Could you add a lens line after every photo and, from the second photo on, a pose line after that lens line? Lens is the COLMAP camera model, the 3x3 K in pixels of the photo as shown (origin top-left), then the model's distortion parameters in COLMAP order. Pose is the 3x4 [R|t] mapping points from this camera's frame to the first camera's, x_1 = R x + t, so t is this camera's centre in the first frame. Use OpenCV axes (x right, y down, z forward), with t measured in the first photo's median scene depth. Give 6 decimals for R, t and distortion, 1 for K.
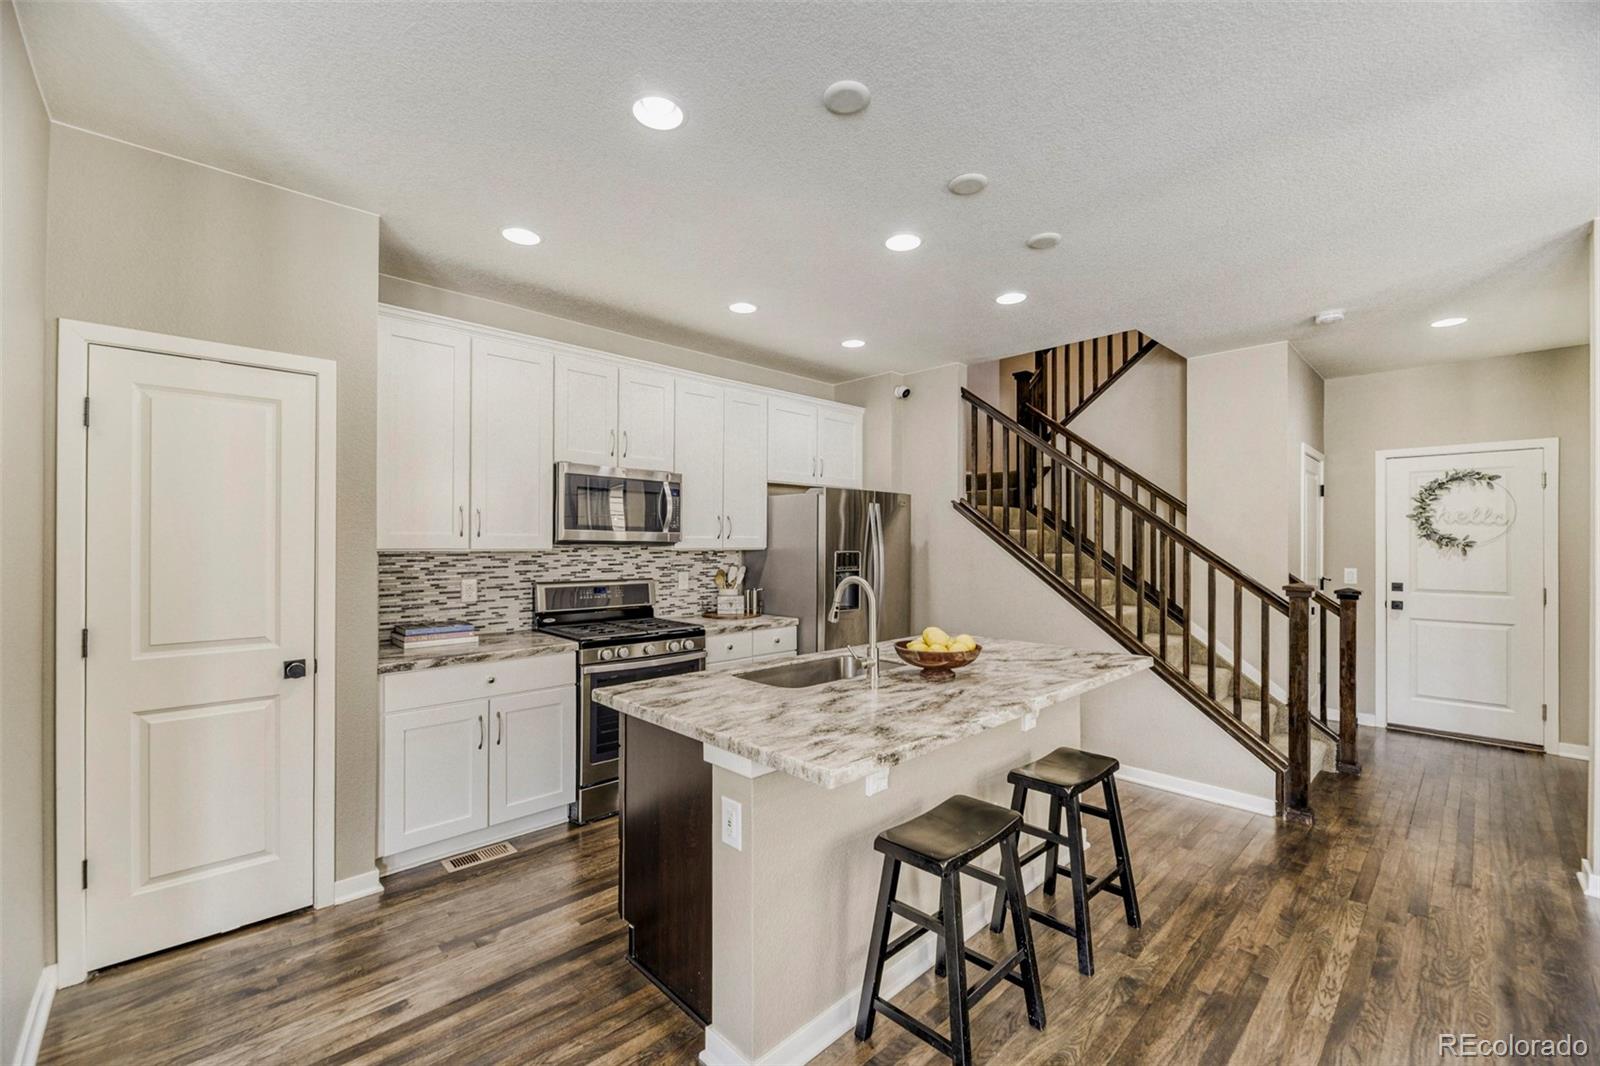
lens RADIAL K [[649.6, 0, 794.5], [0, 649.6, 540.5], [0, 0, 1]] dist [-0.000756, -0.002872]
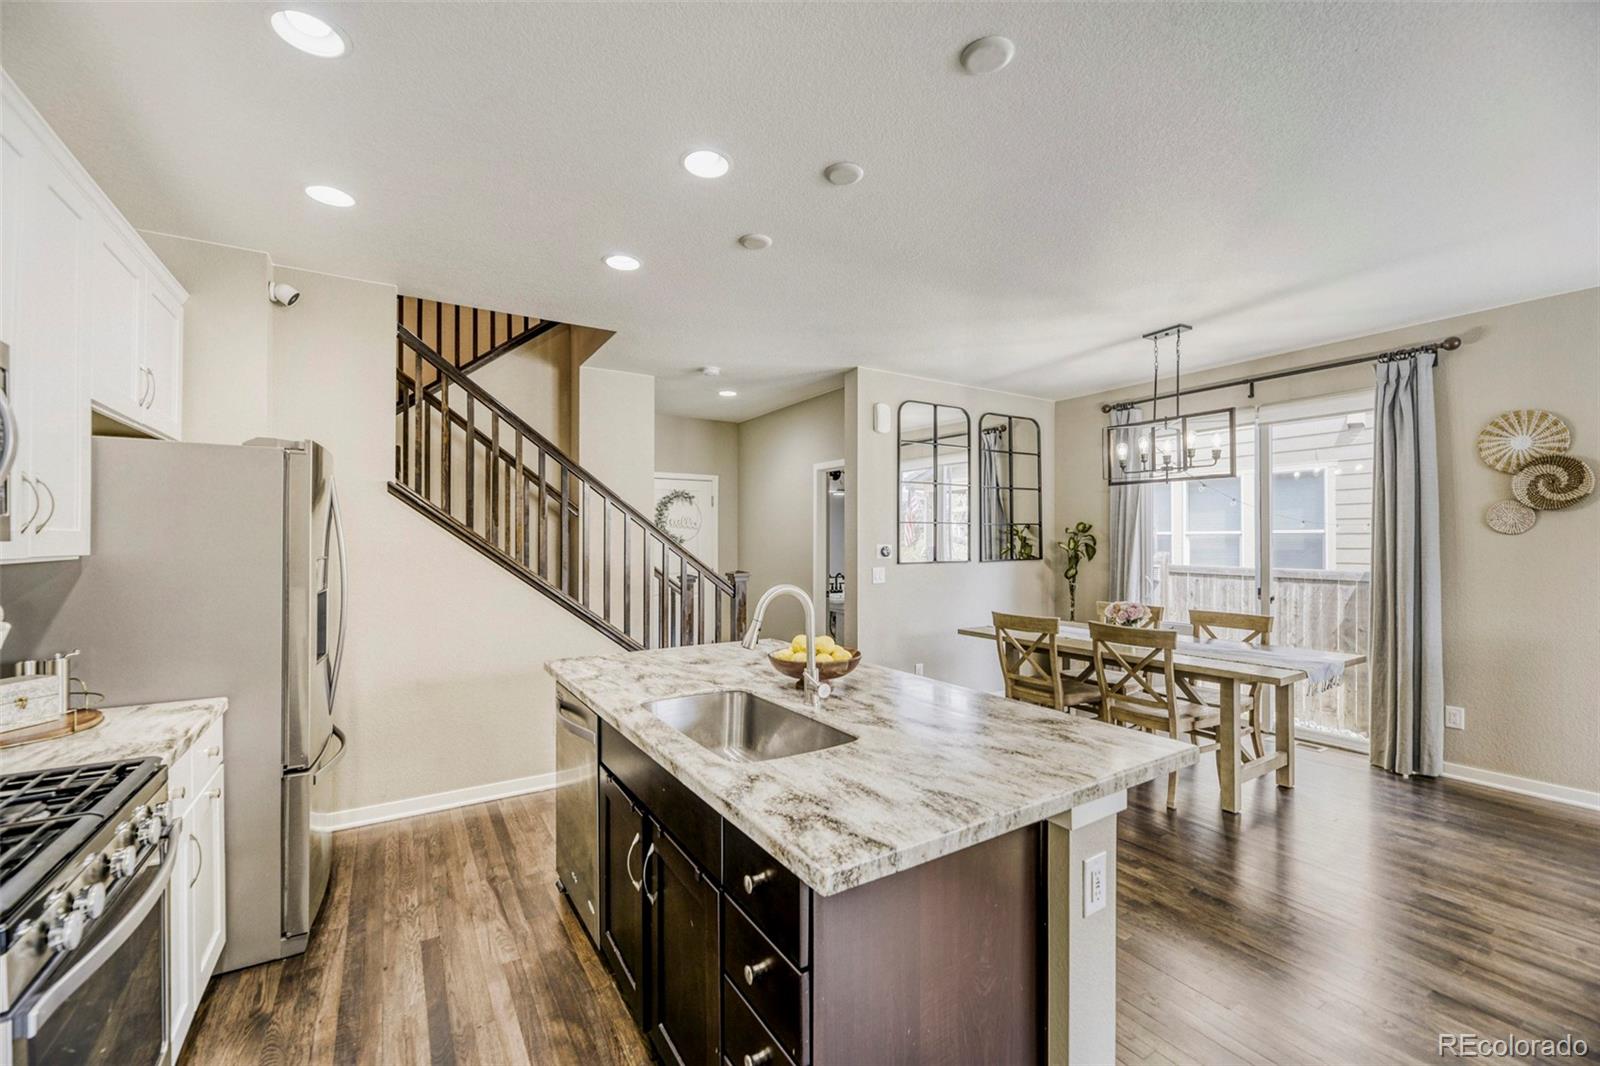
lens RADIAL K [[649.6, 0, 804.8], [0, 649.6, 540.4], [0, 0, 1]] dist [-0.000756, -0.002872]
pose [[0.191000, -0.001459, 0.981589, -0.448865], [-0.005135, 0.999984, 0.002486, -0.000822], [-0.981577, -0.005515, 0.190989, 0.551696]]
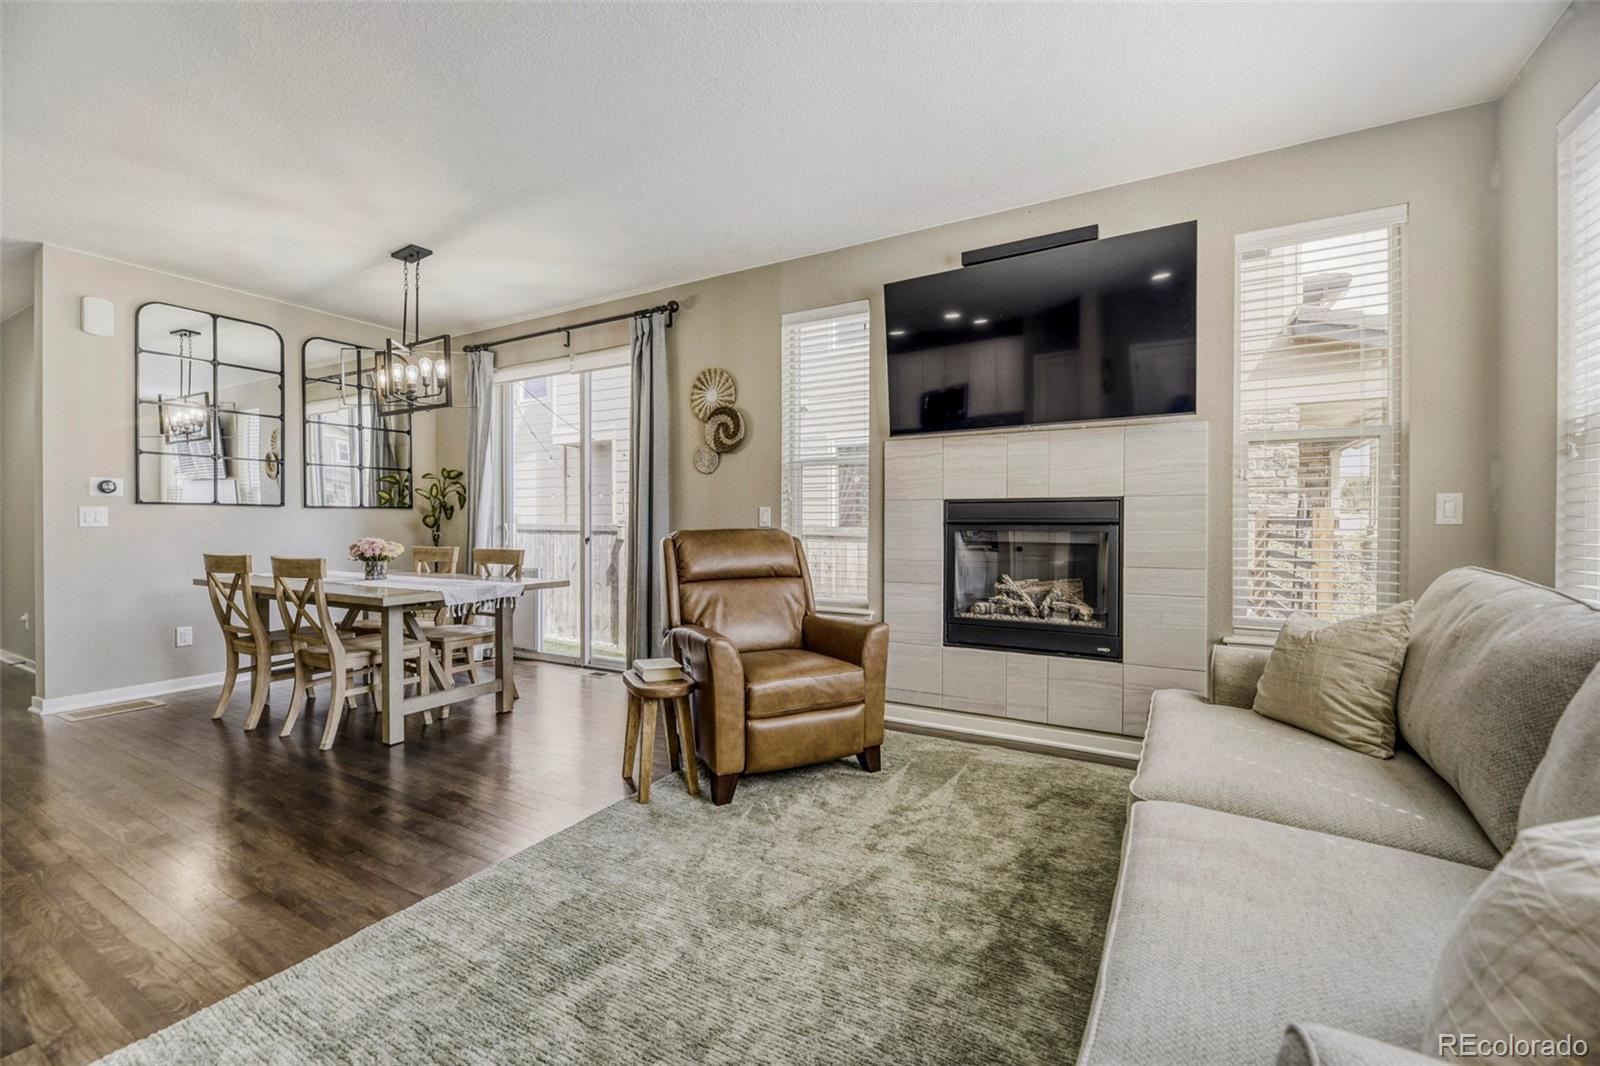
lens RADIAL K [[649.6, 0, 799.2], [0, 649.6, 531.4], [0, 0, 1]] dist [-0.000756, -0.002872]
pose [[-0.303271, -0.013352, 0.952811, -0.441259], [-0.009196, 0.999896, 0.011085, 0.075677], [-0.952860, -0.005400, -0.303362, -0.115979]]
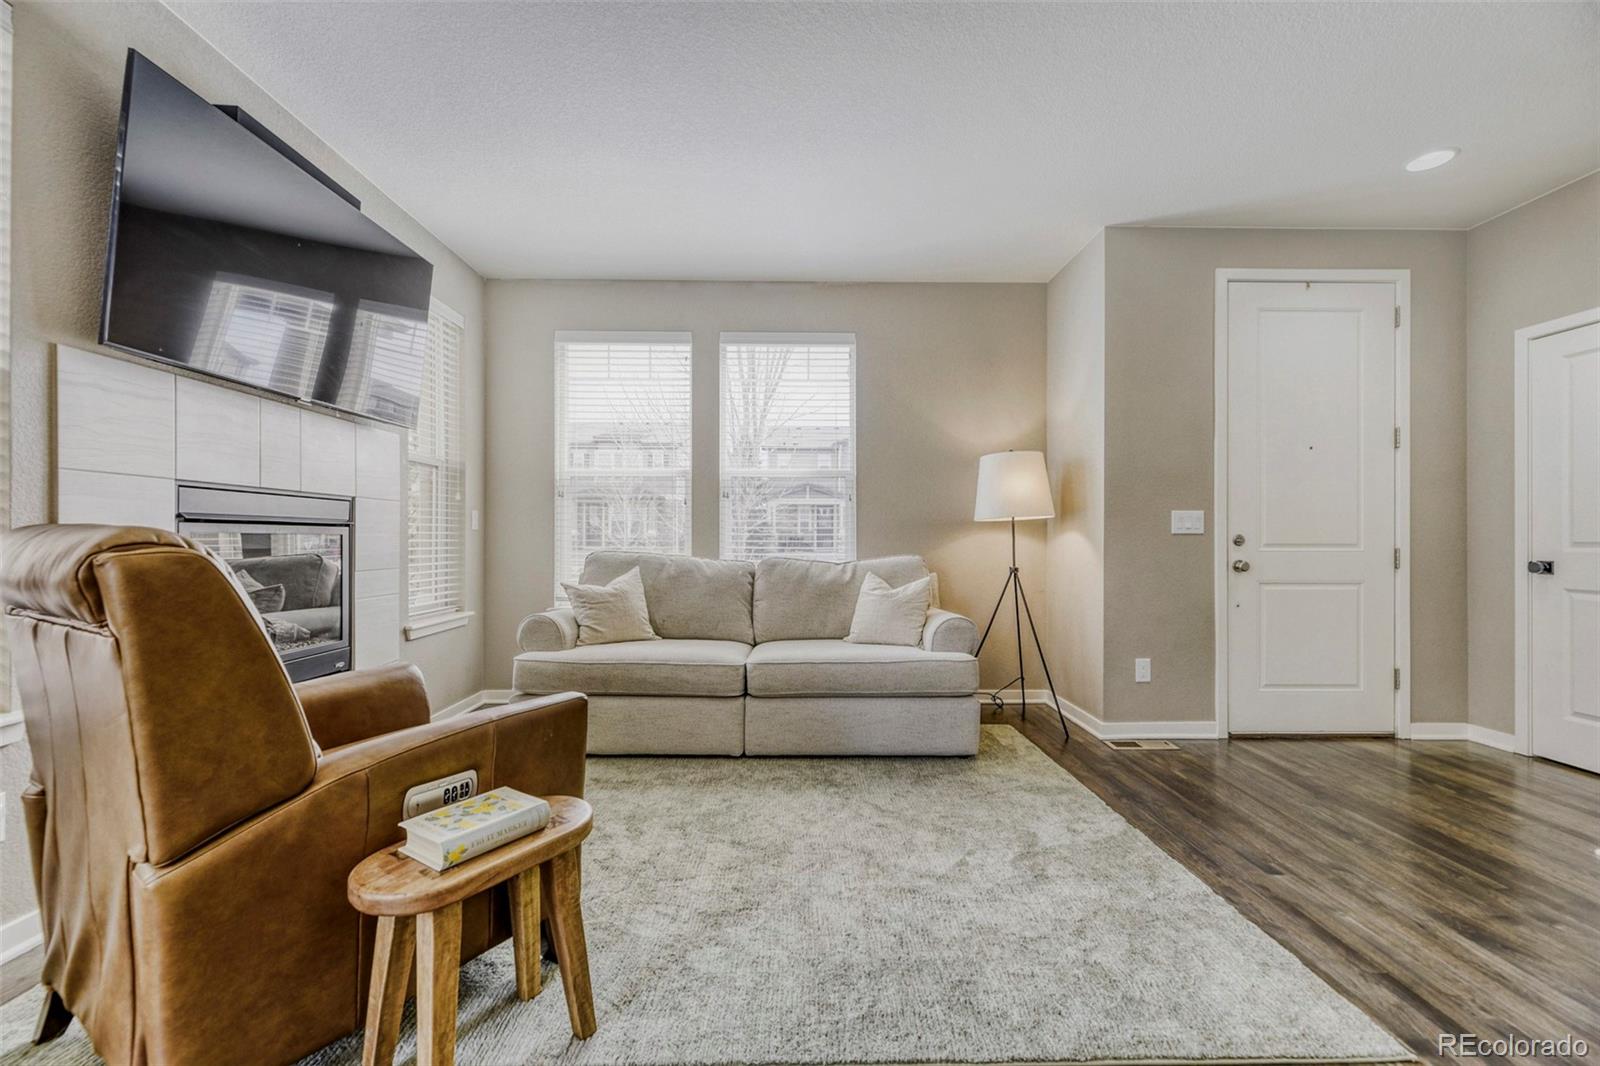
lens RADIAL K [[649.6, 0, 800.4], [0, 649.6, 535.8], [0, 0, 1]] dist [-0.000756, -0.002872]
pose [[-0.669193, -0.013503, -0.742966, 0.464219], [-0.007137, 0.999906, -0.011744, 0.089131], [0.743055, -0.002556, -0.669226, 0.171073]]
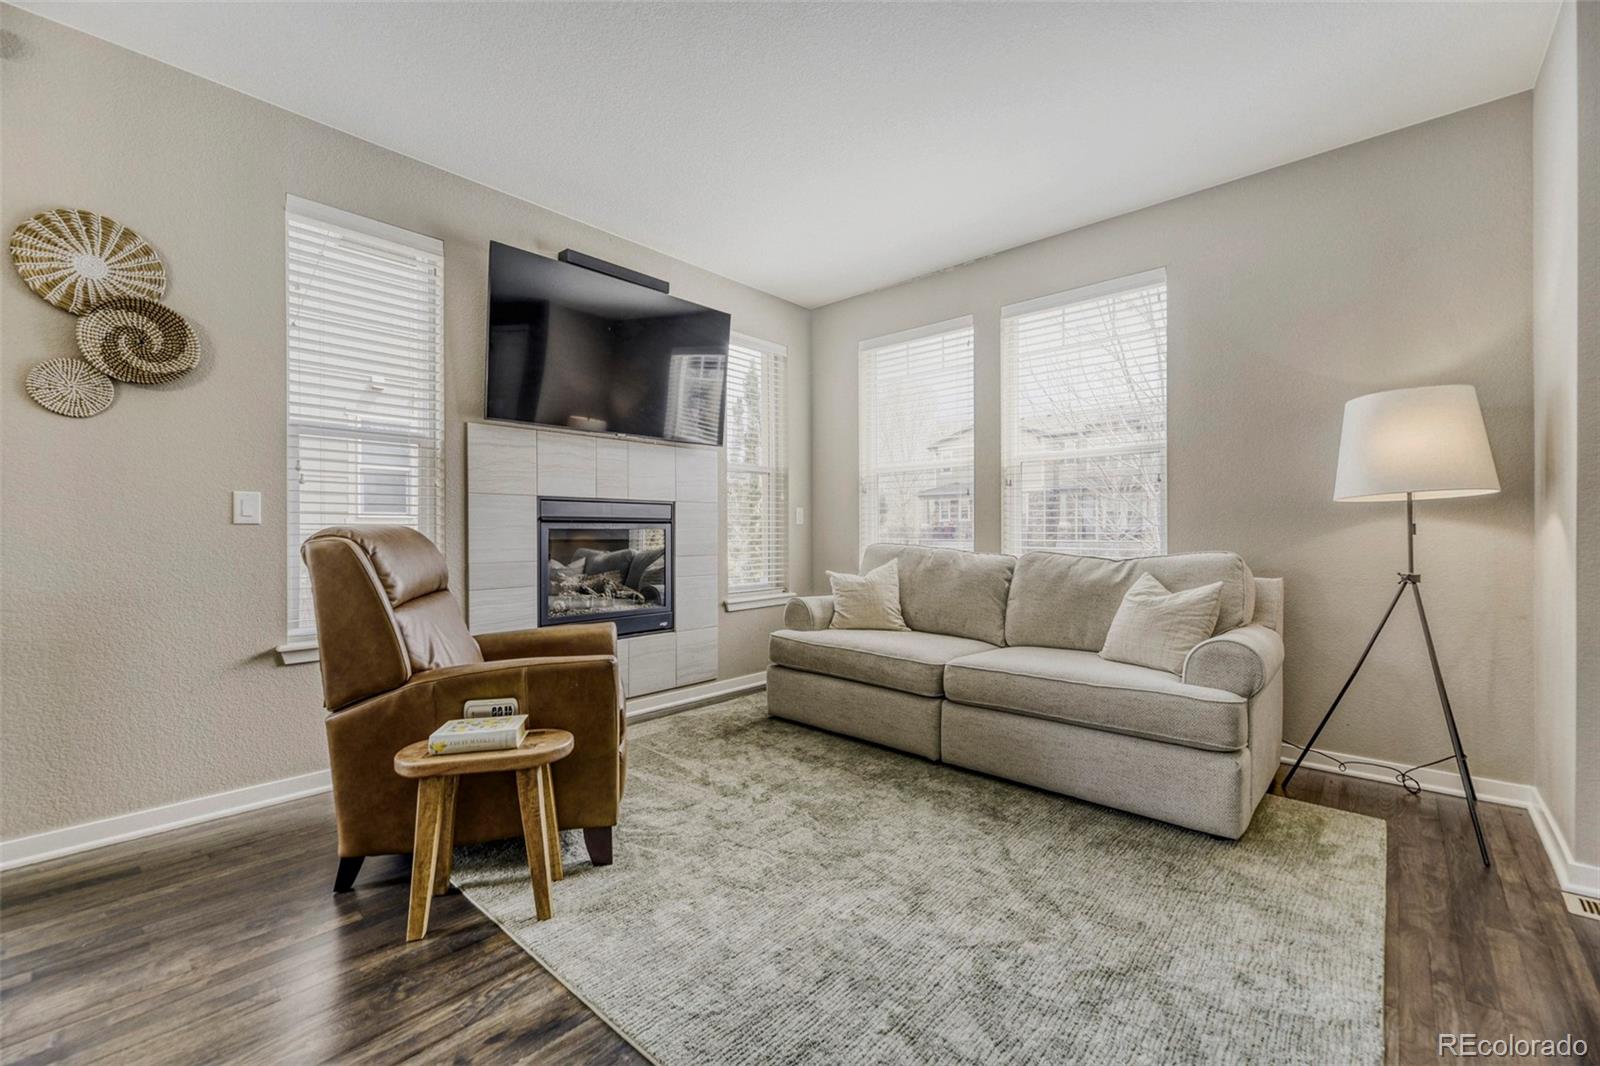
lens RADIAL K [[649.6, 0, 812.4], [0, 649.6, 533.6], [0, 0, 1]] dist [-0.000756, -0.002872]
pose [[-0.995528, -0.005206, -0.094325, 0.111191], [-0.005311, 0.999986, 0.000857, 0.087052], [0.094319, 0.001354, -0.995541, 0.326287]]
